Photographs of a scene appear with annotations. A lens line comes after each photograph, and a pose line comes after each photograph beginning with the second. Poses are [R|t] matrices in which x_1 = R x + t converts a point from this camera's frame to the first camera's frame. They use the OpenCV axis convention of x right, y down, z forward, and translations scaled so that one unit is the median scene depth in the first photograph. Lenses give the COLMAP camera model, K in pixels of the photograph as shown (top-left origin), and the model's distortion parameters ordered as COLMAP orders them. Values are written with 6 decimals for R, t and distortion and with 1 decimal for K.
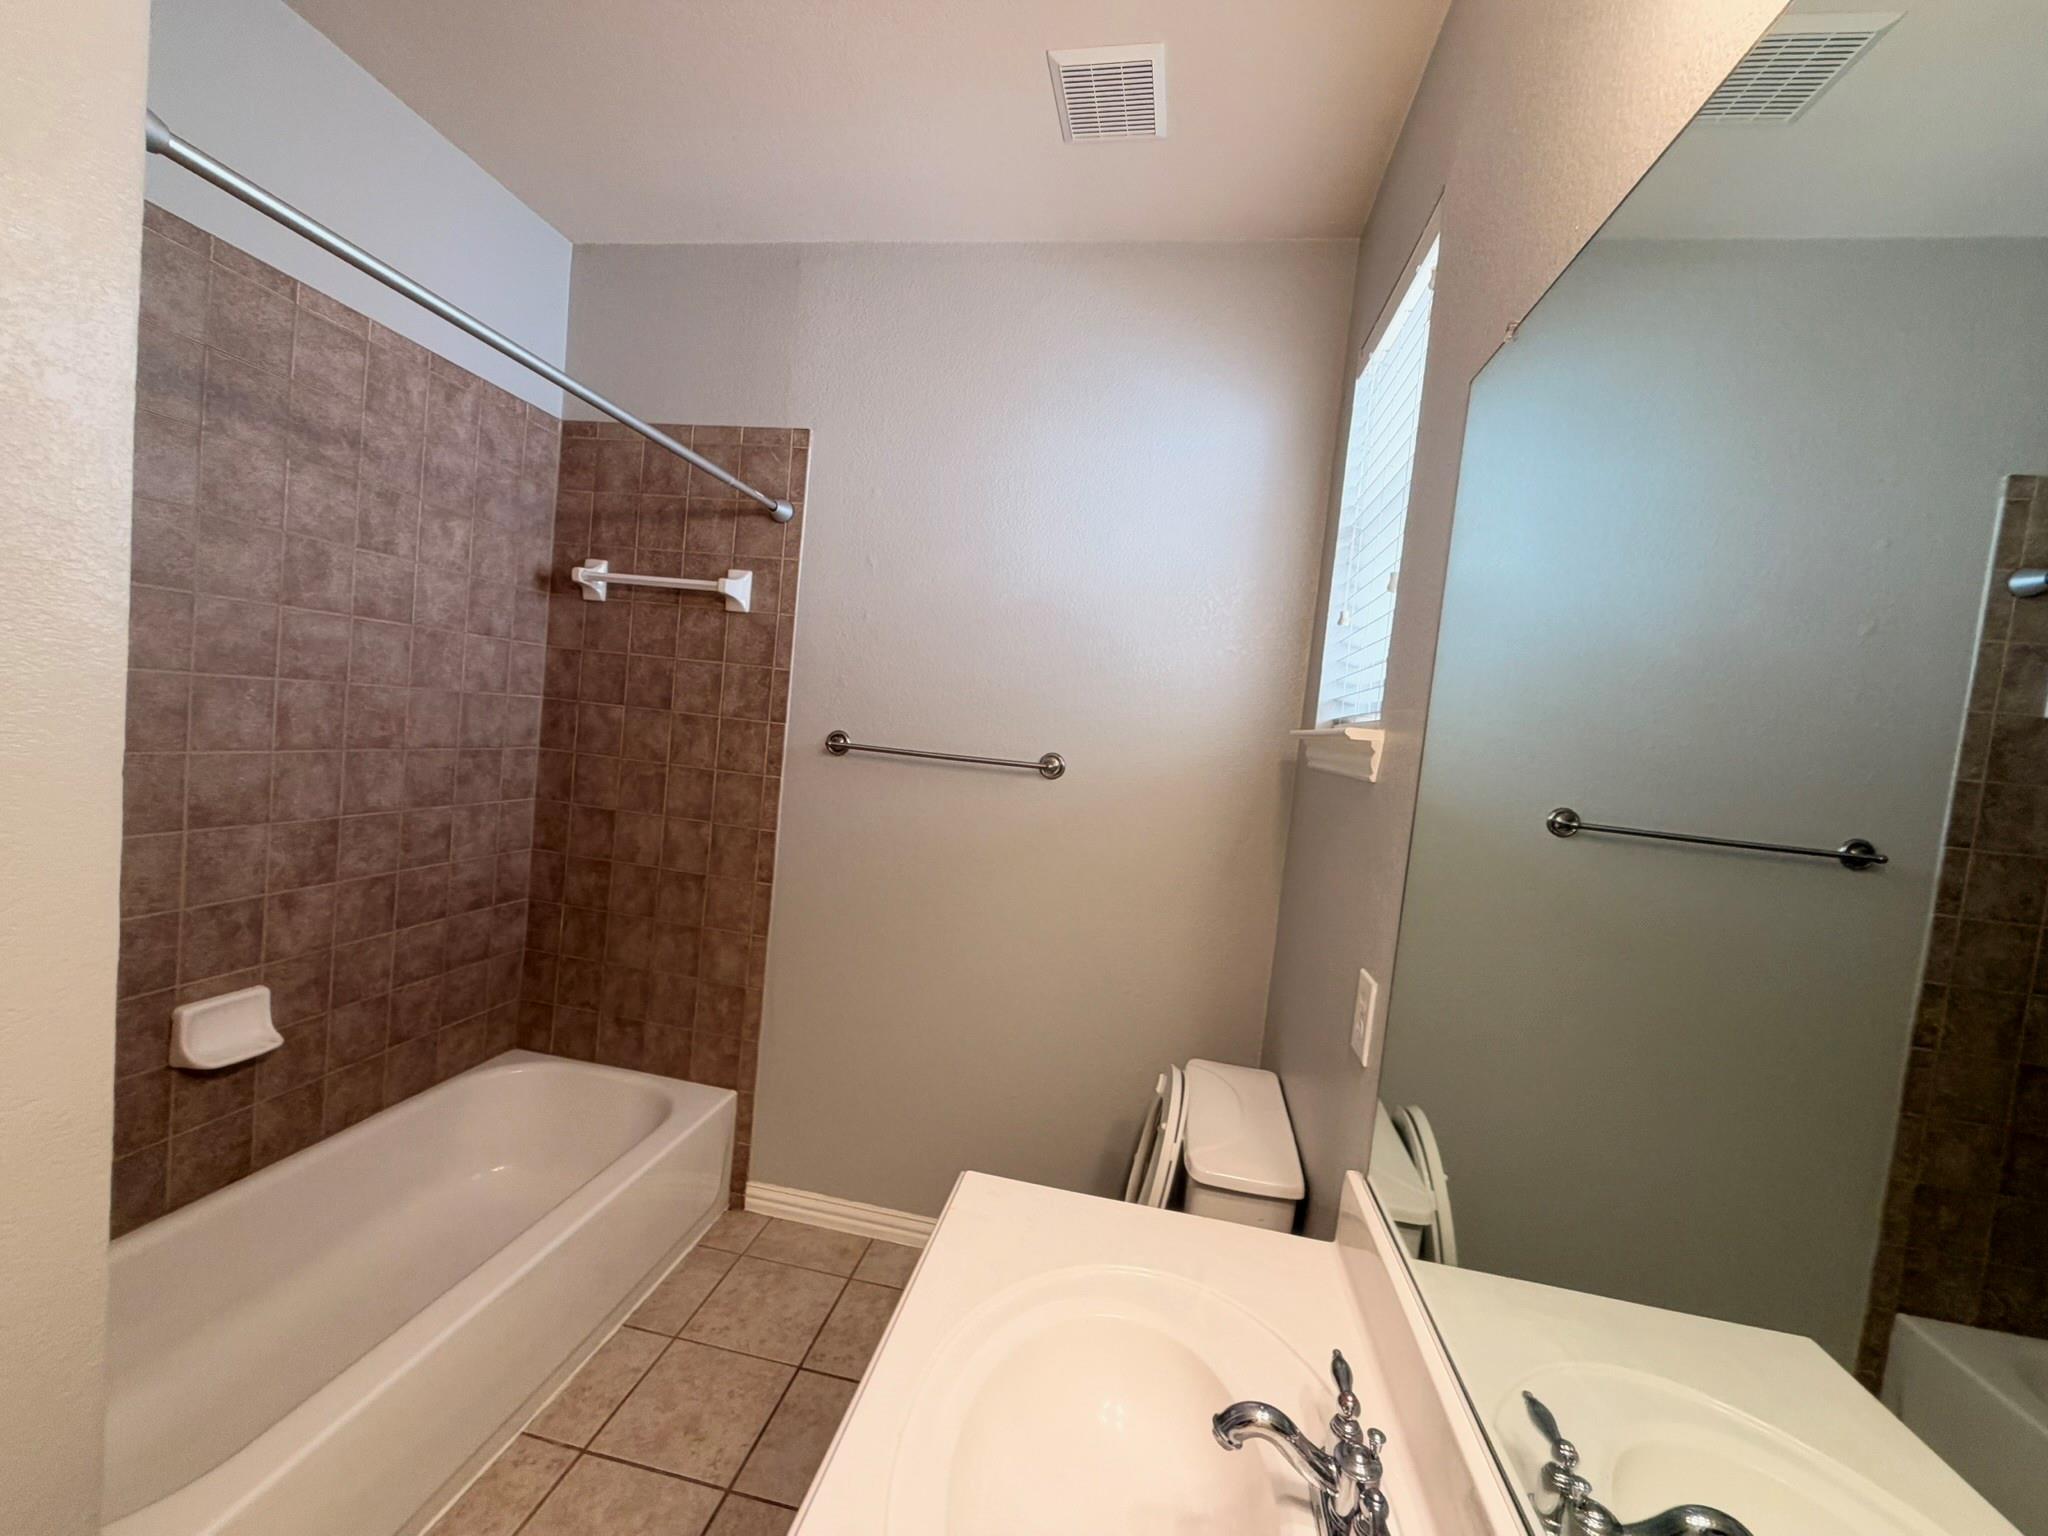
lens RADIAL K [[817.2, 0, 1019.0], [0, 817.2, 771.1], [0, 0, 1]] dist [0.000394, 0.000246]
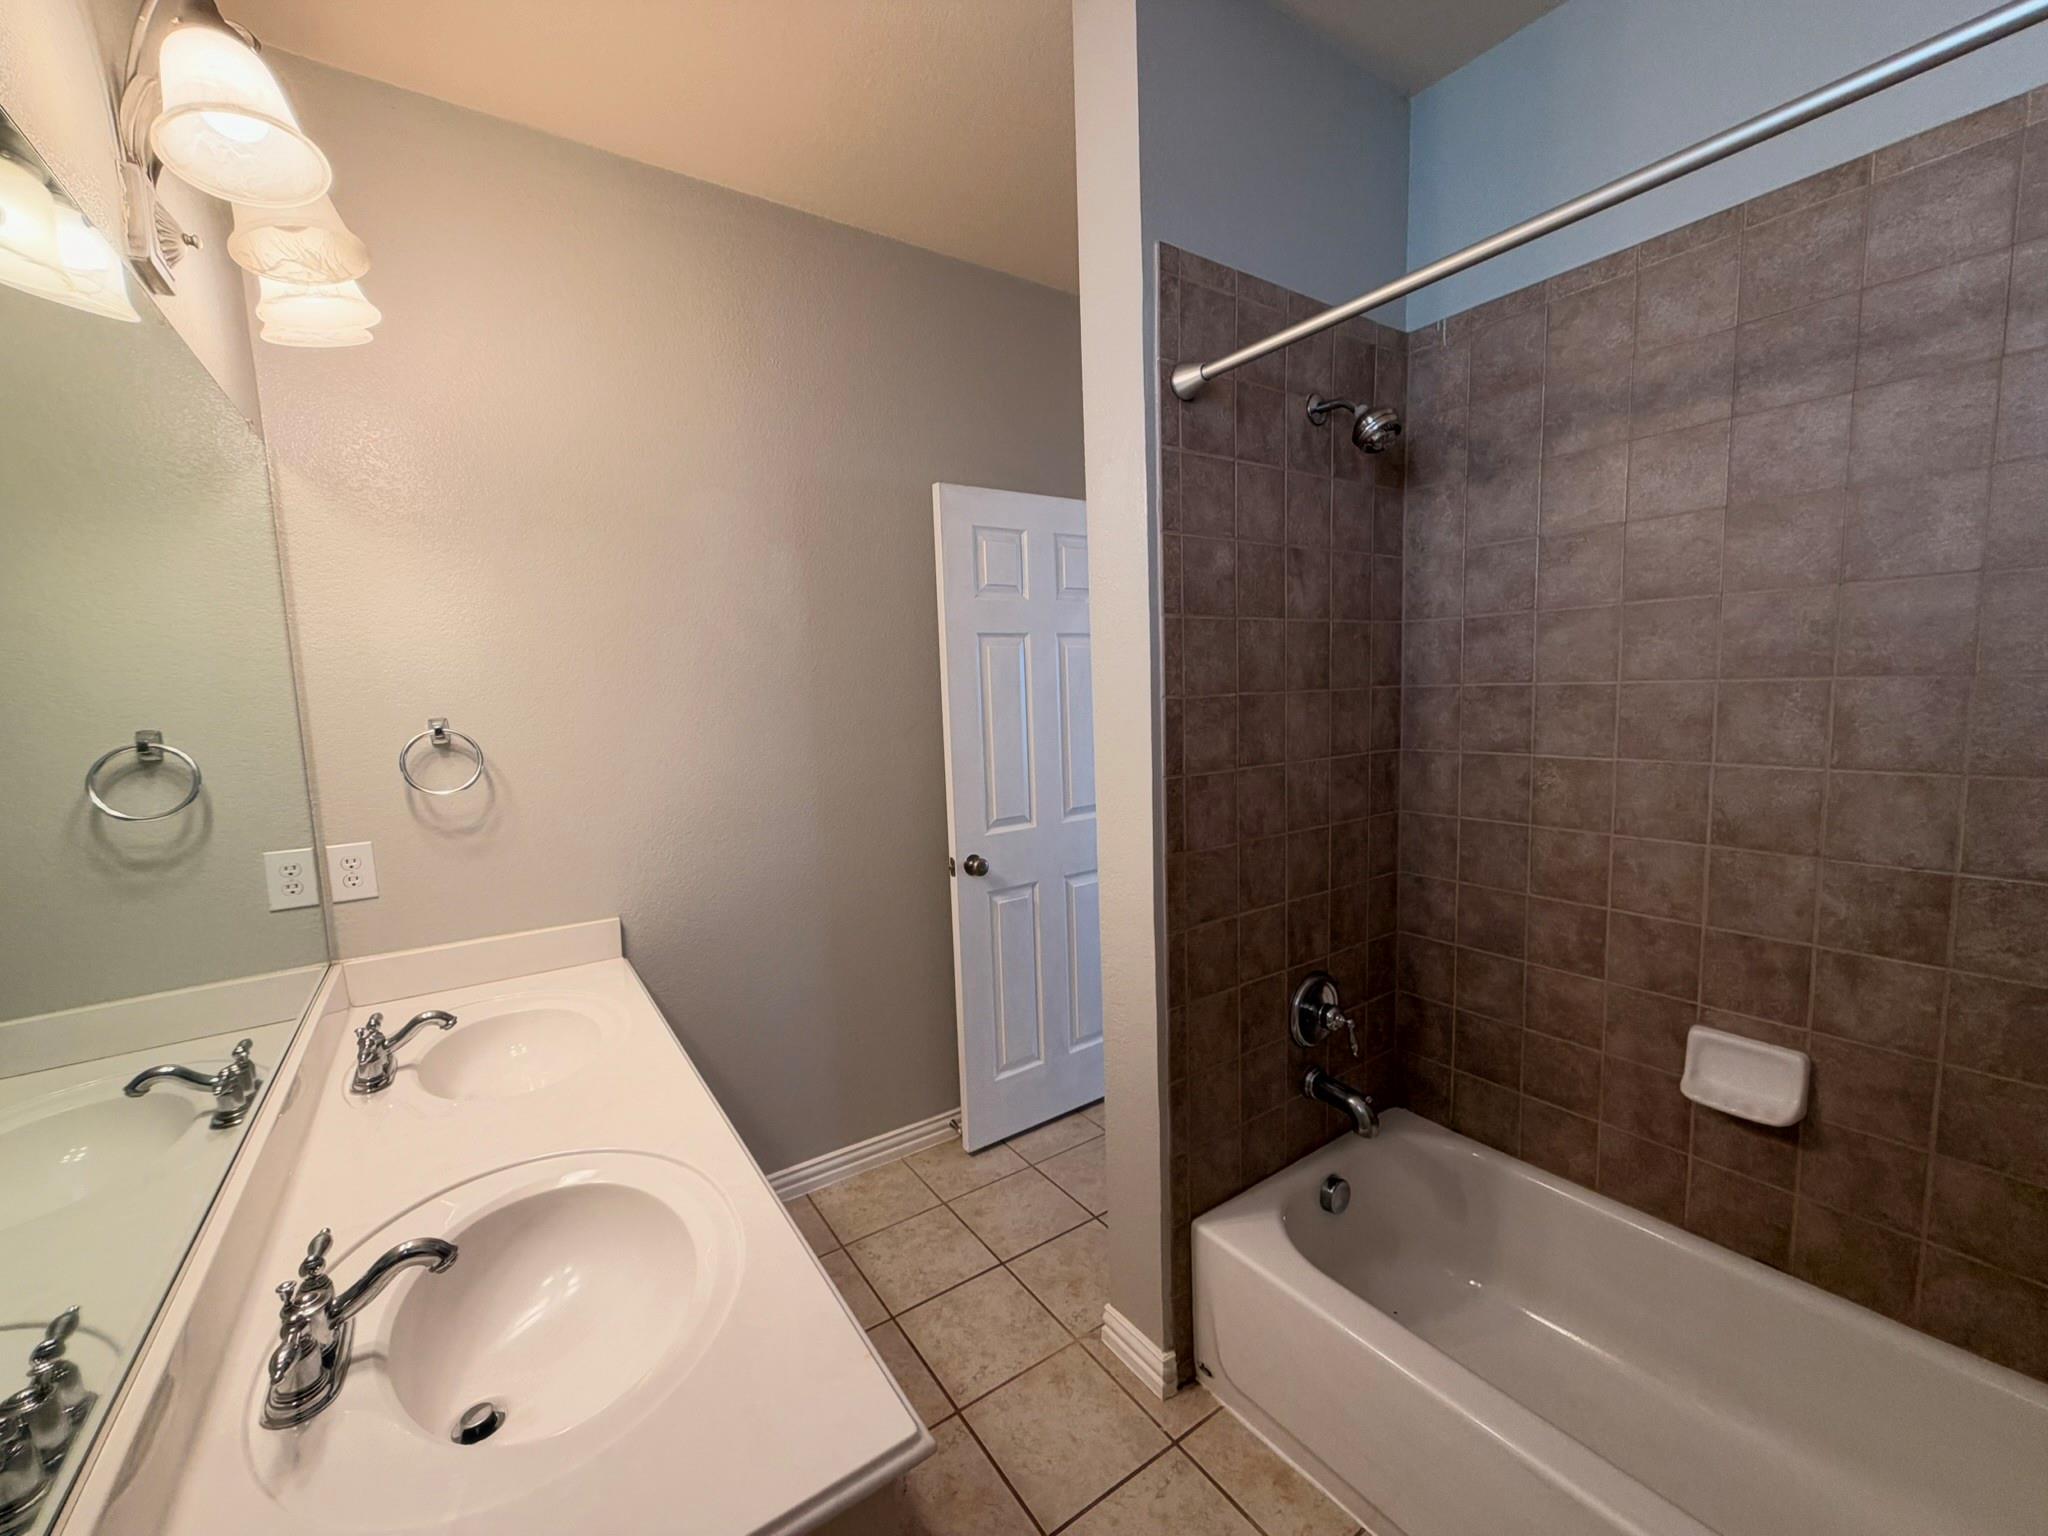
lens RADIAL K [[817.2, 0, 1019.0], [0, 817.2, 771.1], [0, 0, 1]] dist [0.000394, 0.000246]
pose [[-0.703275, 0.002557, -0.710913, 0.216134], [-0.074973, 0.994150, 0.077744, -0.025652], [0.706953, 0.107975, -0.698970, 1.007787]]
